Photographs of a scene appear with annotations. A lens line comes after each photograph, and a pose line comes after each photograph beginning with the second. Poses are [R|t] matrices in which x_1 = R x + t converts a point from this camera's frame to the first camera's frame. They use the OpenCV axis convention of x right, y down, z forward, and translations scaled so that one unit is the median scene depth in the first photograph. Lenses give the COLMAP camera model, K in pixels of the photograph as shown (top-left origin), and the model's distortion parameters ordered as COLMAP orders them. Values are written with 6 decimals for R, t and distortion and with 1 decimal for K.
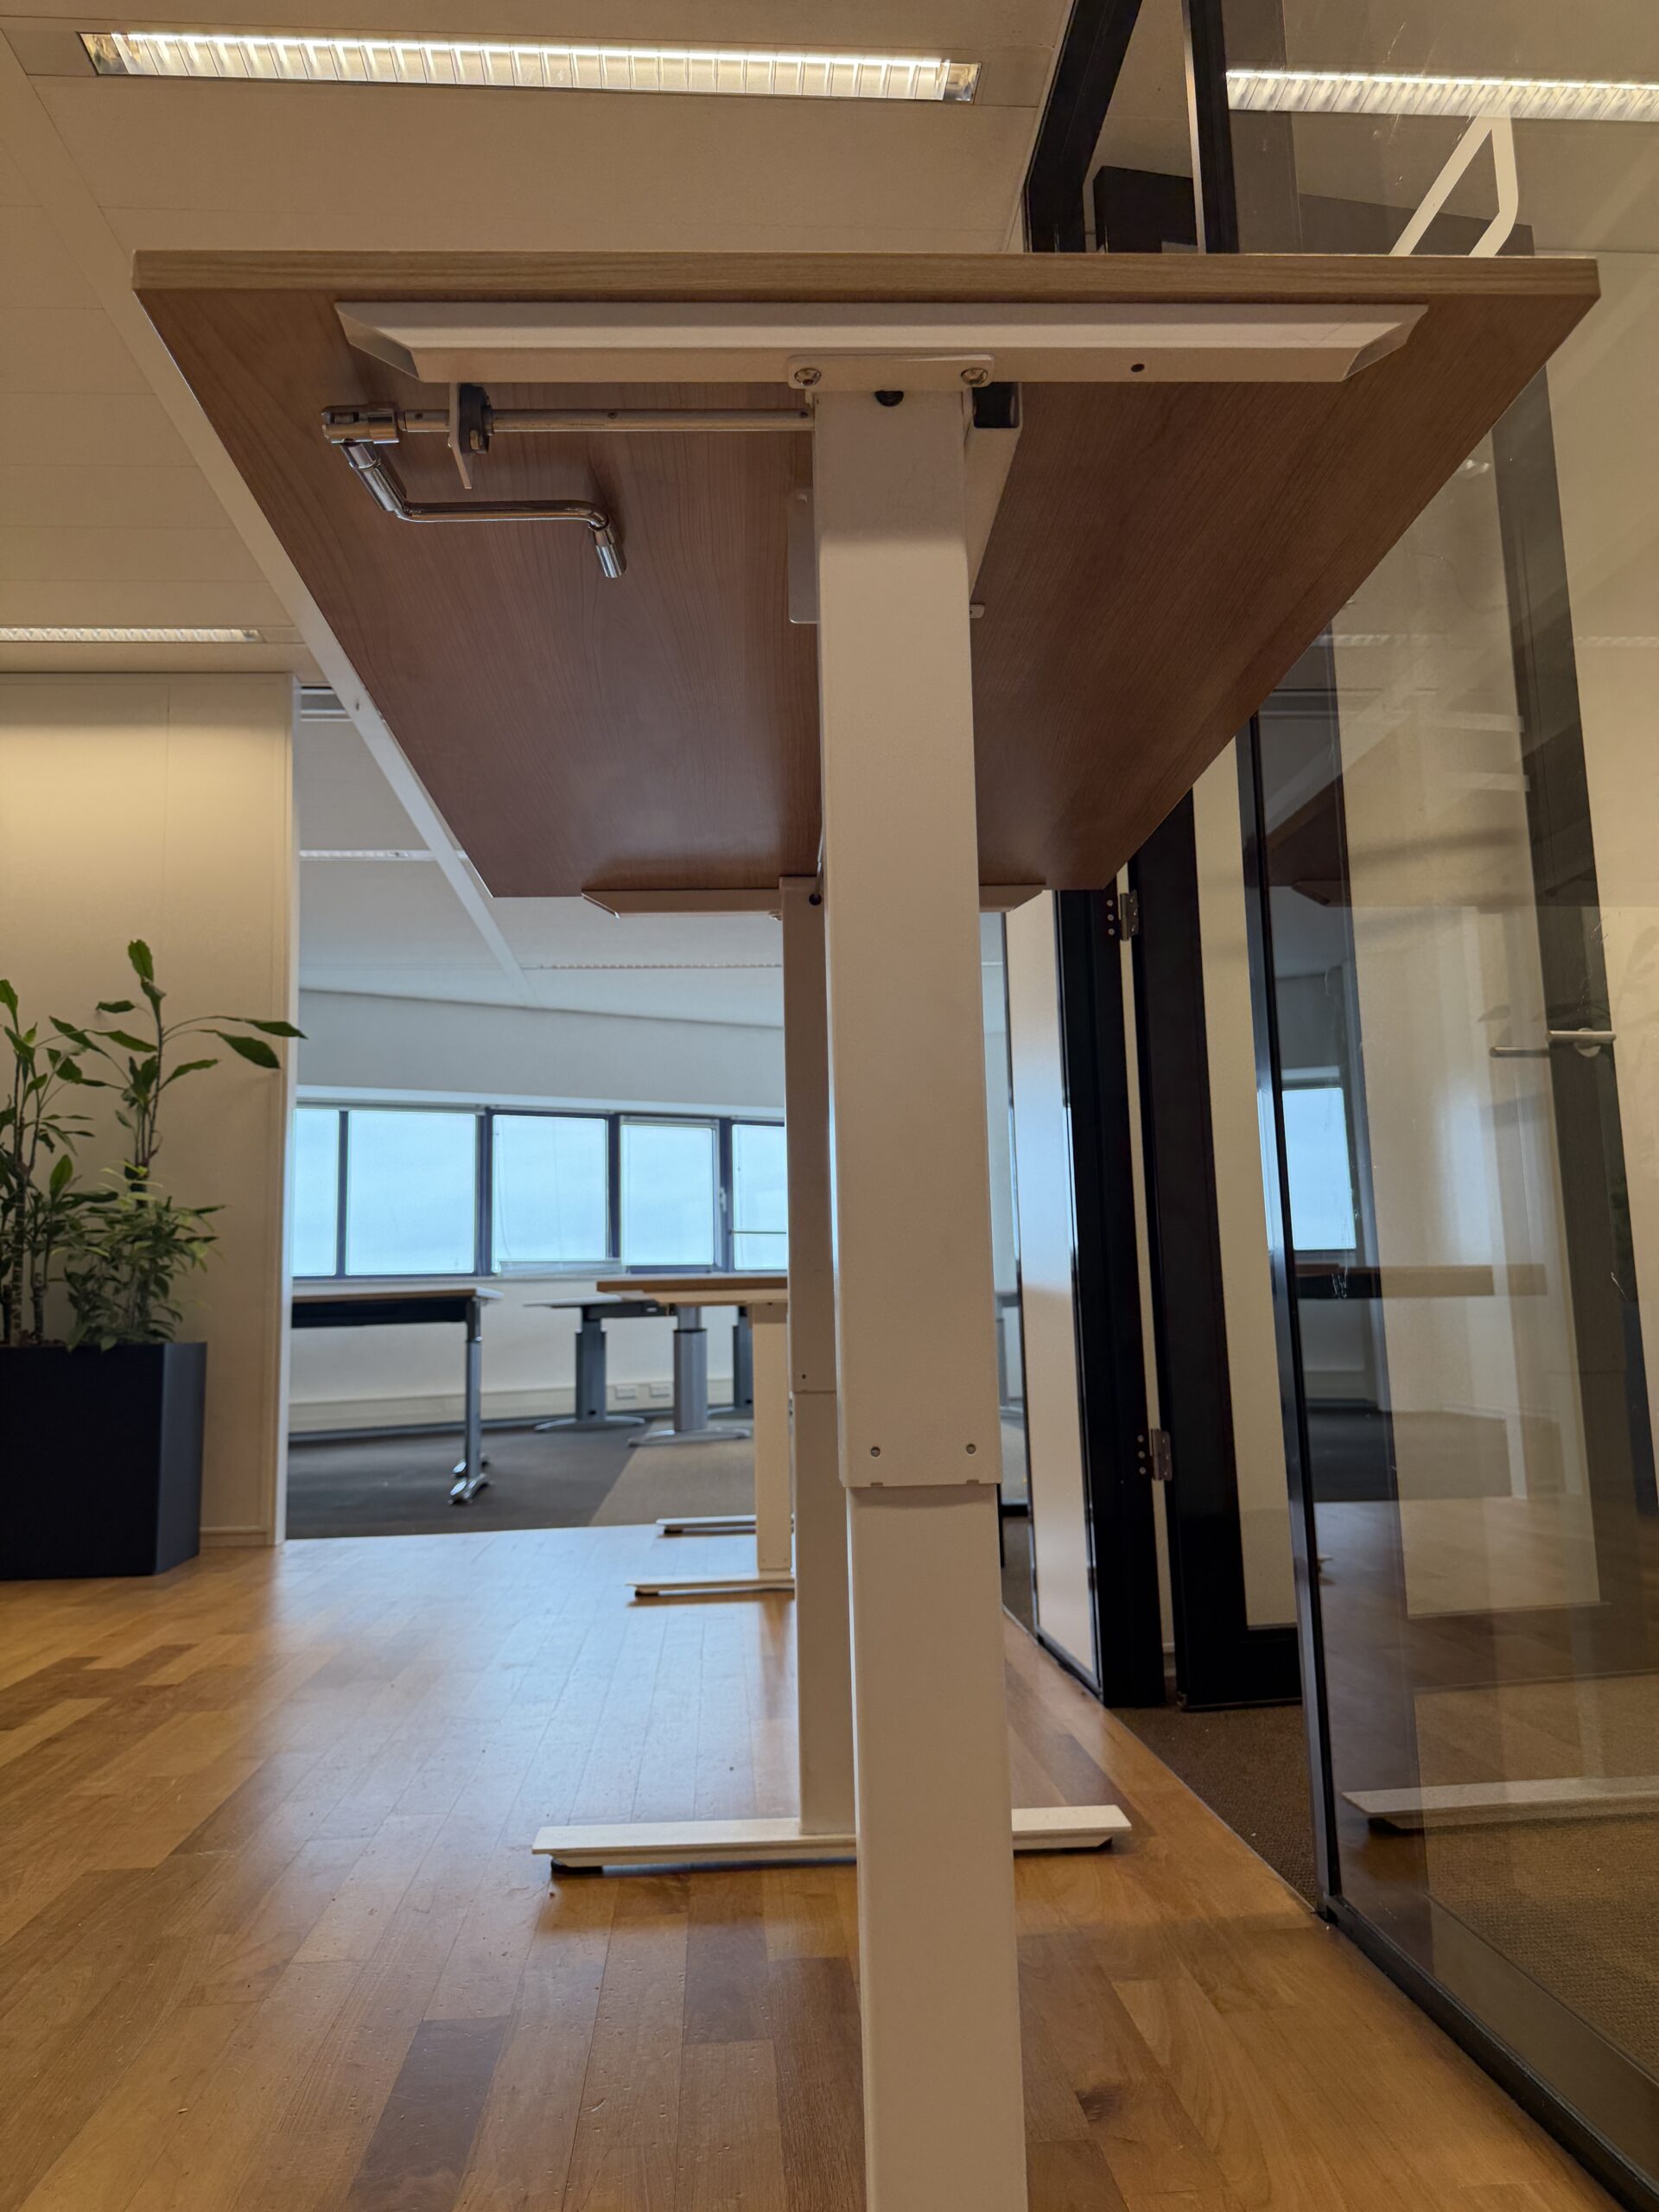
lens RADIAL K [[1568.9, 0, 820.3], [0, 1568.9, 1084.1], [0, 0, 1]] dist [0.051900, -0.070652]
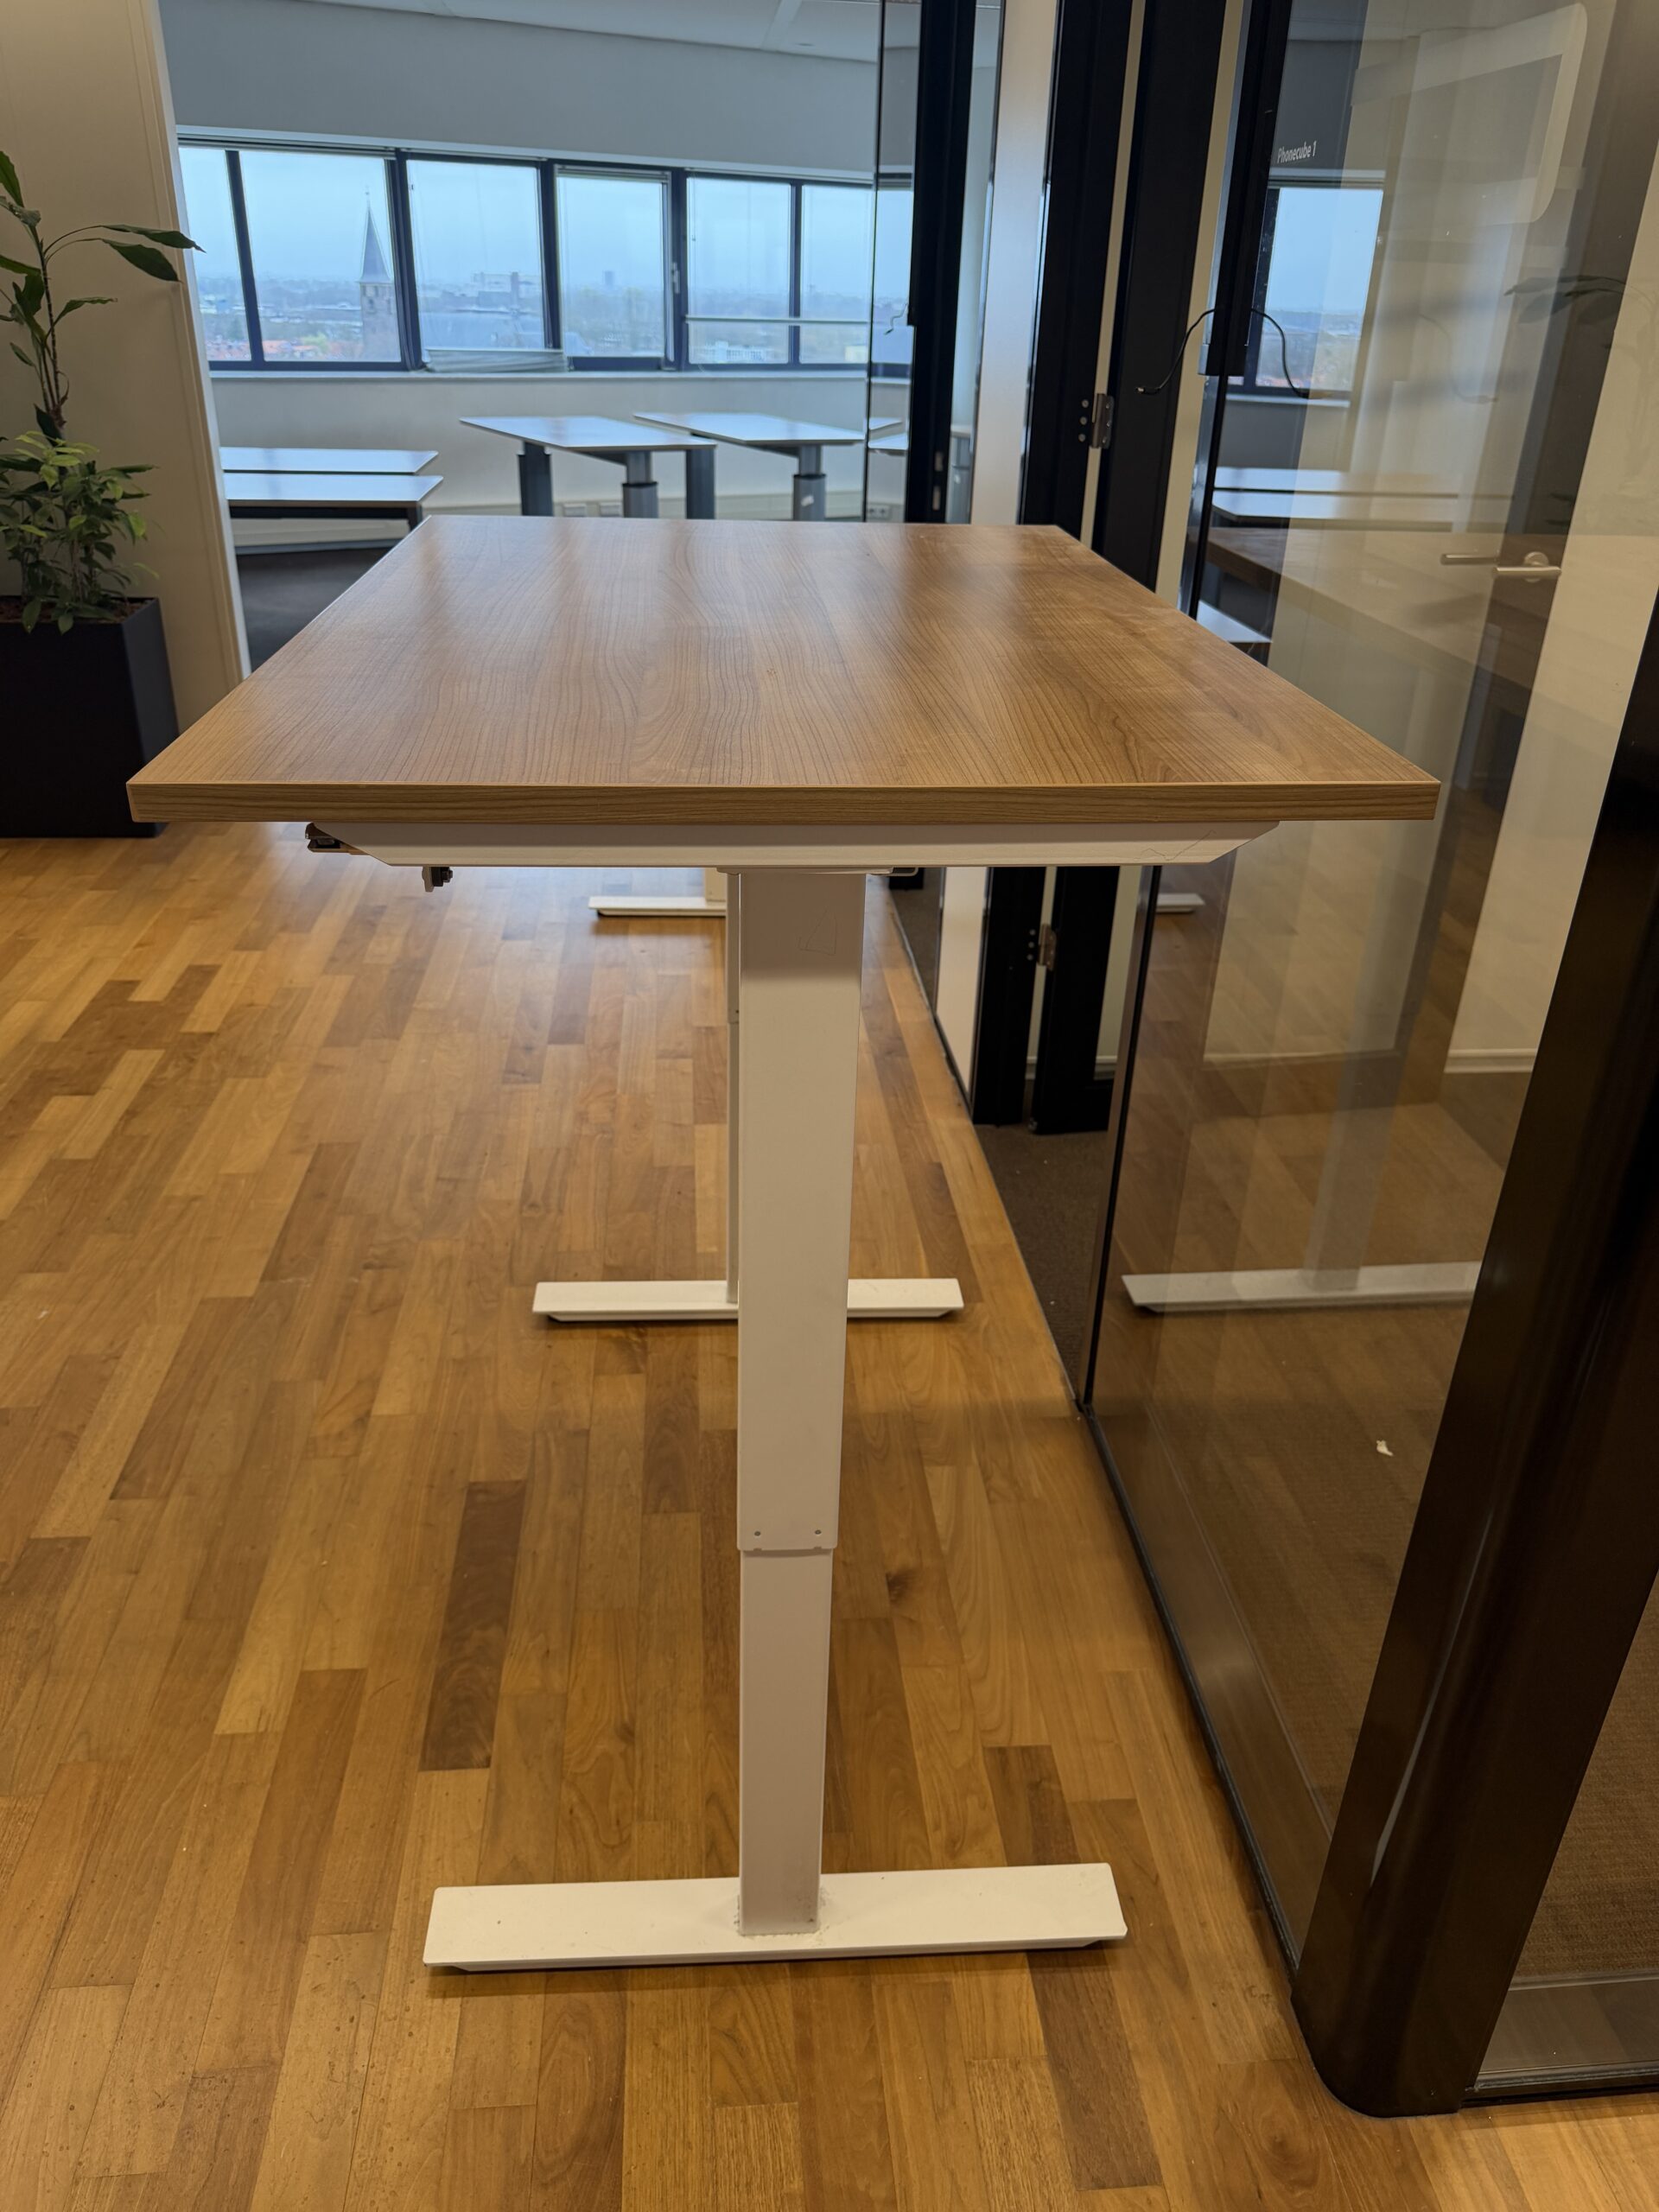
lens RADIAL K [[1570.0, 0, 821.6], [0, 1570.0, 1099.1], [0, 0, 1]] dist [0.033524, -0.045238]
pose [[0.998209, 0.040752, 0.043807, 0.002971], [-0.058660, 0.810736, 0.582466, -0.344119], [-0.011779, -0.583992, 0.811674, -0.009170]]
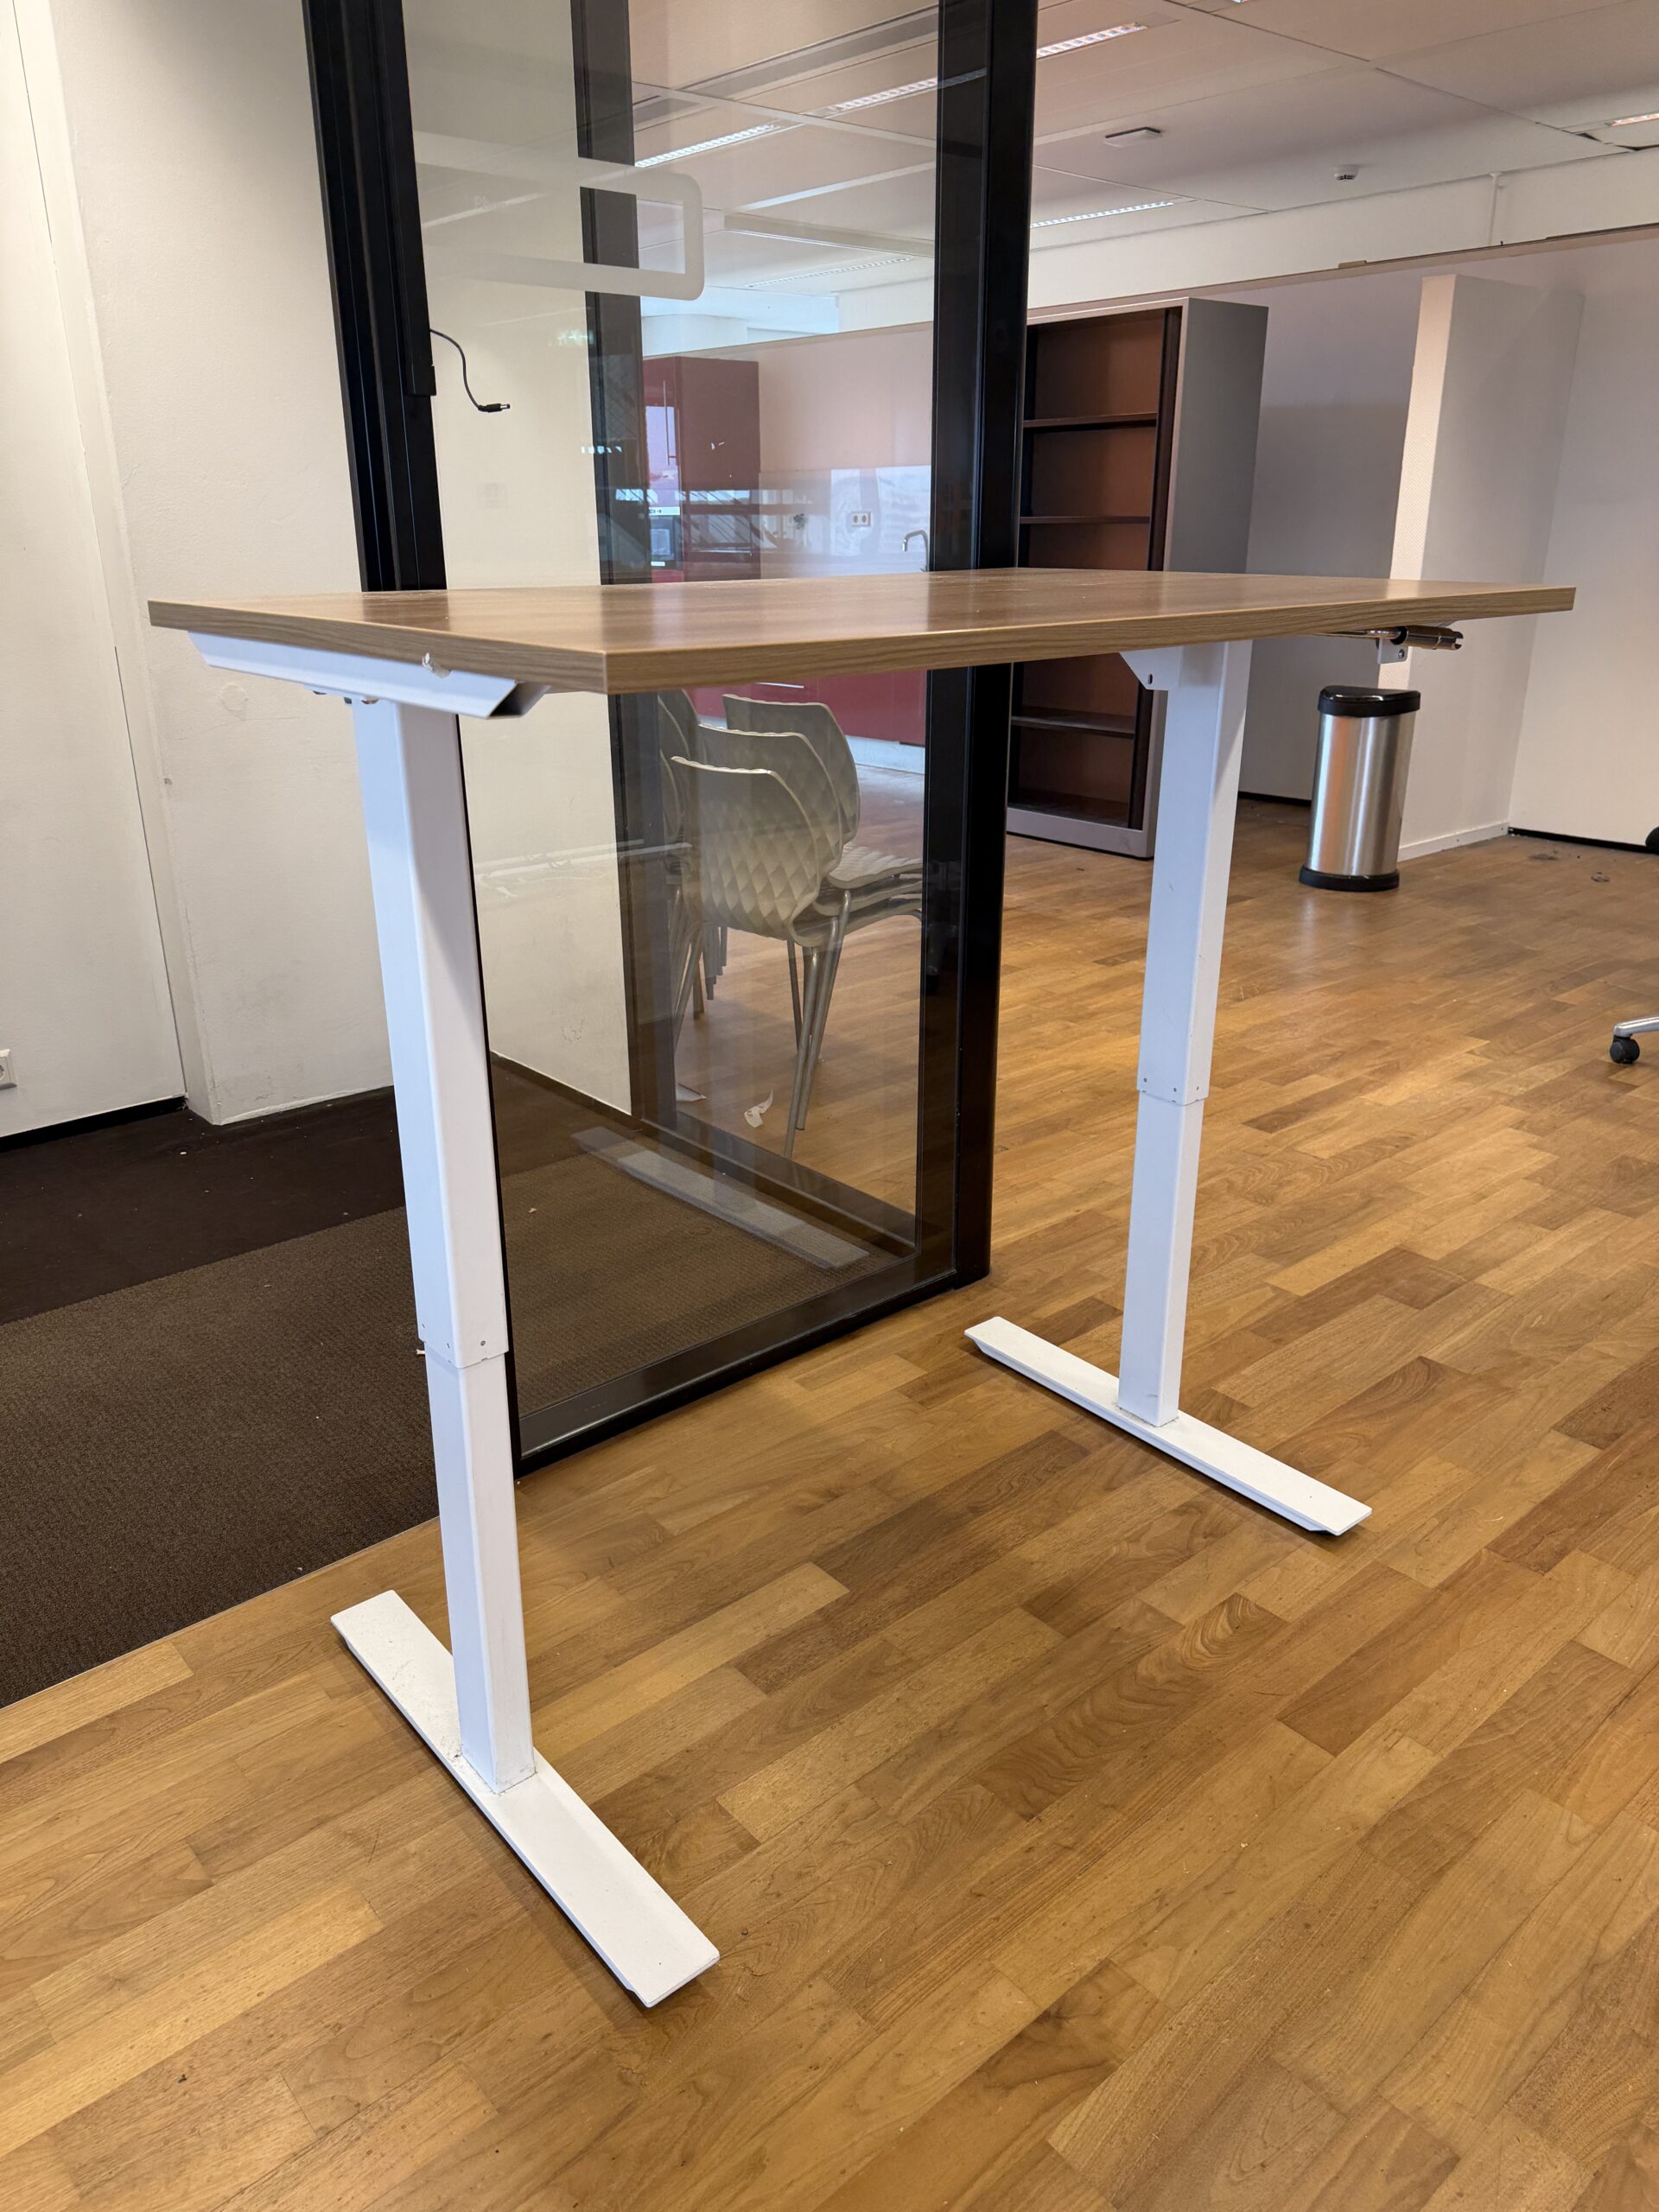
lens RADIAL K [[1570.0, 0, 821.6], [0, 1570.0, 1099.1], [0, 0, 1]] dist [0.033524, -0.045238]
pose [[-0.604592, -0.243863, 0.758287, -0.512584], [-0.092201, 0.967008, 0.237474, -0.097119], [-0.791181, 0.073660, -0.607130, 1.010157]]
